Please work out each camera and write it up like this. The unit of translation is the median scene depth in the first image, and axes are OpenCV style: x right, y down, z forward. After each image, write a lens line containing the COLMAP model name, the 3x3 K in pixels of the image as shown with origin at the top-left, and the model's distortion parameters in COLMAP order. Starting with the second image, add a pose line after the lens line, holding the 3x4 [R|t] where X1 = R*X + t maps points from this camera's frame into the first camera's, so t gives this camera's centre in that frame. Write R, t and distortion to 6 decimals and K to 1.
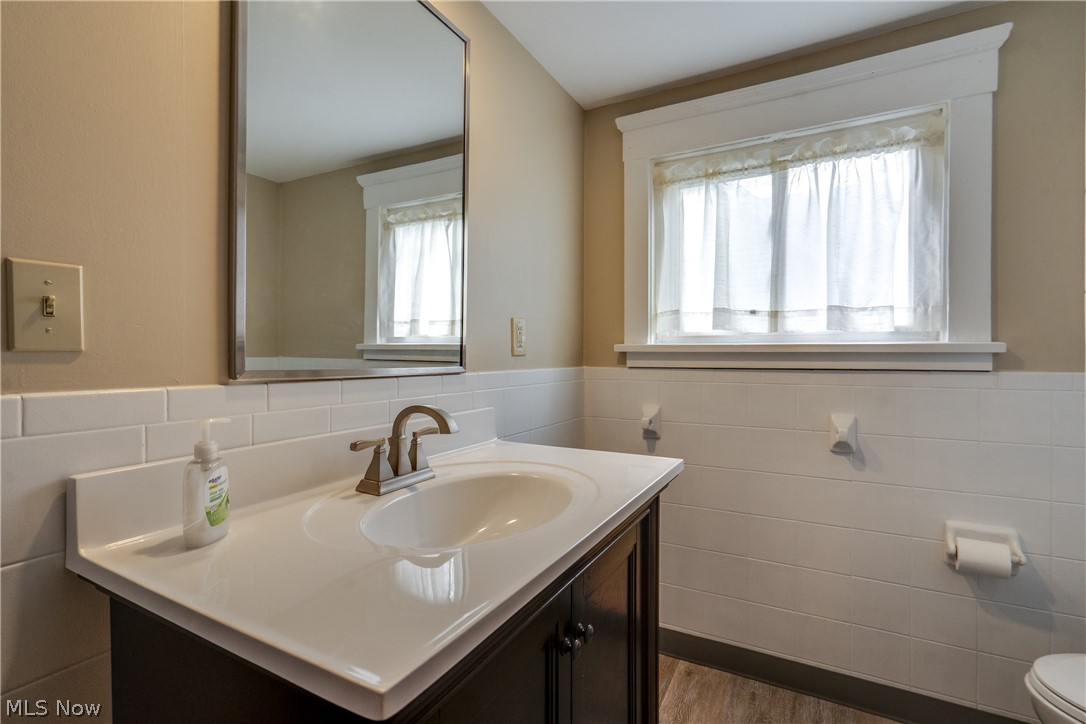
lens RADIAL K [[488.7, 0, 541.6], [0, 488.7, 359.4], [0, 0, 1]] dist [-0.000331, 0.001289]
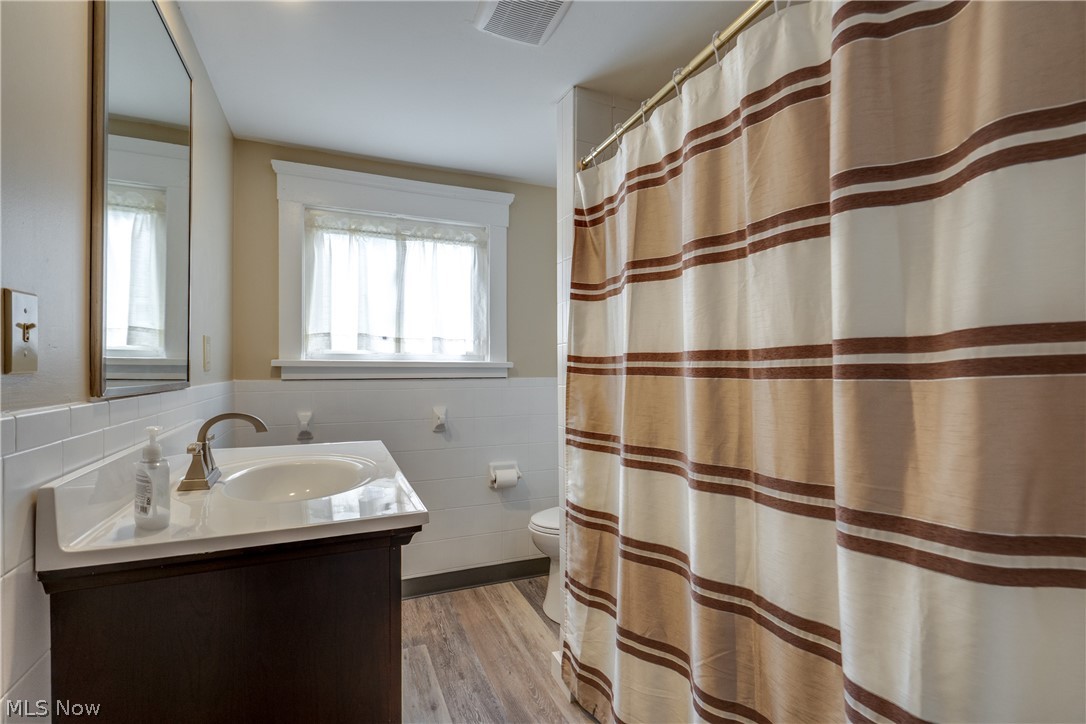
lens RADIAL K [[488.7, 0, 543.0], [0, 488.7, 363.4], [0, 0, 1]] dist [-0.000331, 0.001289]
pose [[0.605993, 0.005750, 0.795449, -0.419740], [0.004380, 0.999935, -0.010565, -0.008290], [-0.795458, 0.009886, 0.605928, -0.204513]]
